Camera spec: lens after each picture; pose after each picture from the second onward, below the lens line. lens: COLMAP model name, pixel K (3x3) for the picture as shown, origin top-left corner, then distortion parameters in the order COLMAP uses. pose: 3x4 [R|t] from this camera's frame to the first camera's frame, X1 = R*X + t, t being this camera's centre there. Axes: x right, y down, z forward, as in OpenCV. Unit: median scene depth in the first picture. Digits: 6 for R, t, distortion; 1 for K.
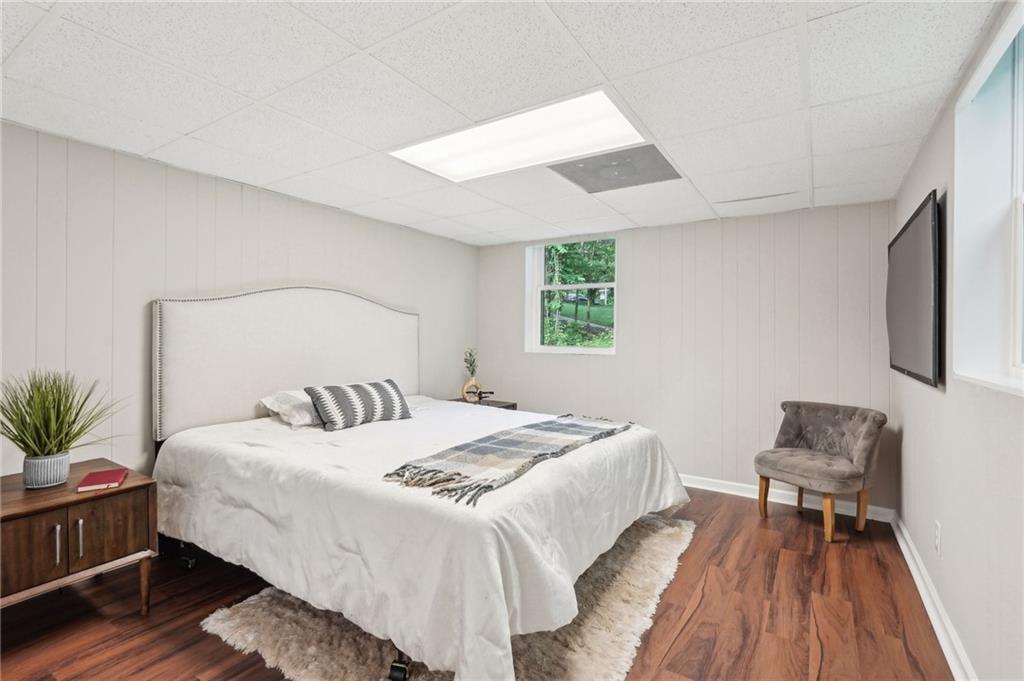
lens RADIAL K [[481.1, 0, 506.8], [0, 481.1, 340.5], [0, 0, 1]] dist [-0.005625, 0.000651]
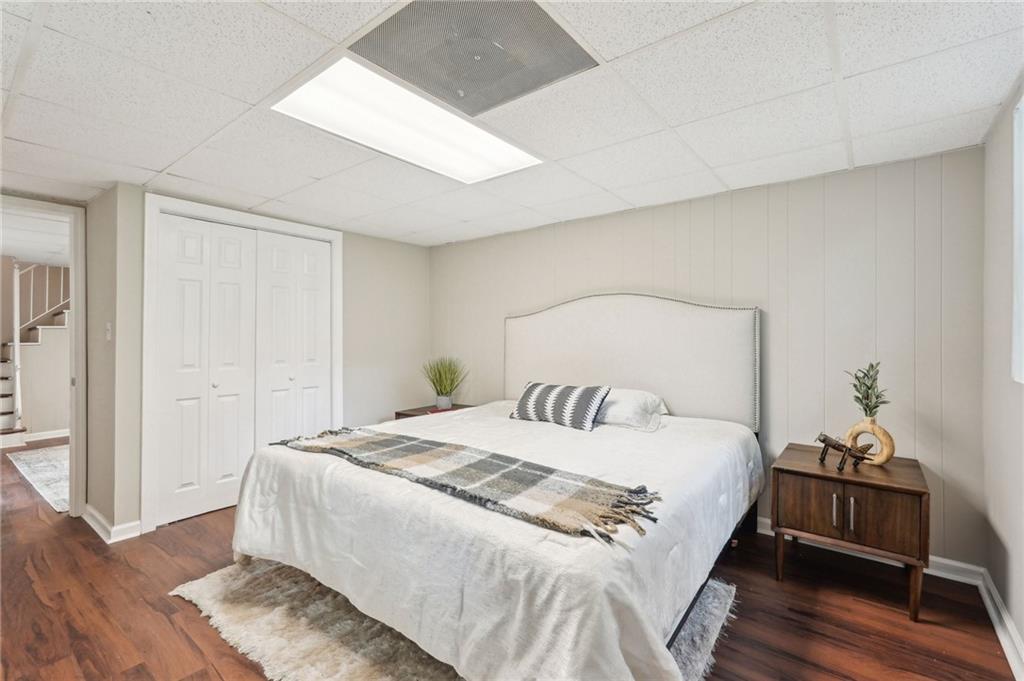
lens RADIAL K [[460.3, 0, 515.0], [0, 460.3, 335.3], [0, 0, 1]] dist [-0.012606, 0.009501]
pose [[-0.105708, -0.014036, -0.994298, 0.936273], [-0.018099, 0.999762, -0.012189, 0.000311], [0.994232, 0.016708, -0.105937, 1.332074]]
